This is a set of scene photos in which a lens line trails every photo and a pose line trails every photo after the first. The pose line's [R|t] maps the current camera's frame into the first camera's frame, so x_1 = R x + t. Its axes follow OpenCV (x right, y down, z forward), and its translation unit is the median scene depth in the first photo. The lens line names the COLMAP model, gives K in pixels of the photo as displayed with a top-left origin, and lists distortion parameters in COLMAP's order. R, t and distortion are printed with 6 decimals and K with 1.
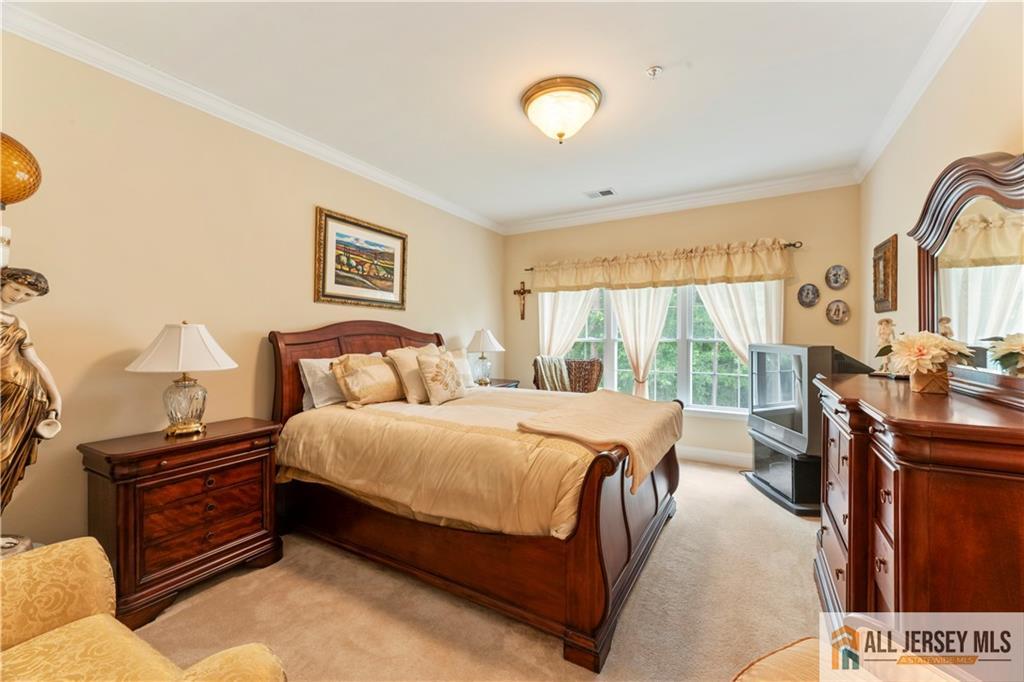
lens RADIAL K [[411.3, 0, 513.1], [0, 411.3, 337.8], [0, 0, 1]] dist [0.001132, 0.000048]
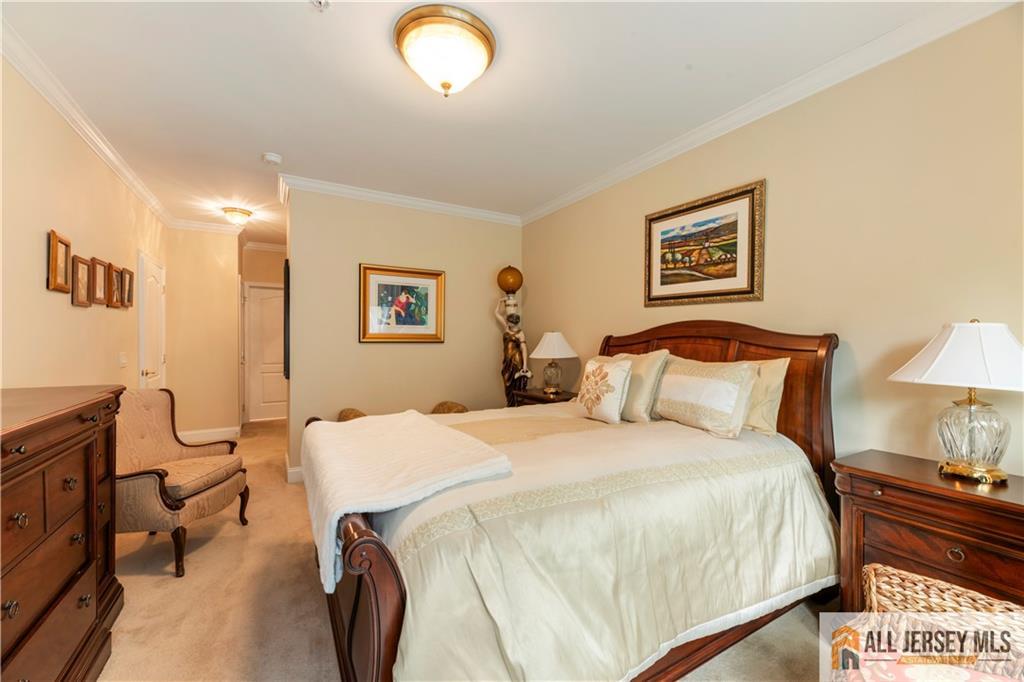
lens RADIAL K [[411.3, 0, 513.1], [0, 411.3, 337.8], [0, 0, 1]] dist [0.001132, 0.000048]
pose [[-0.496494, -0.011763, -0.867960, 0.542161], [-0.016182, 0.999860, -0.004294, 0.001611], [0.867889, 0.011913, -0.496615, 1.111514]]
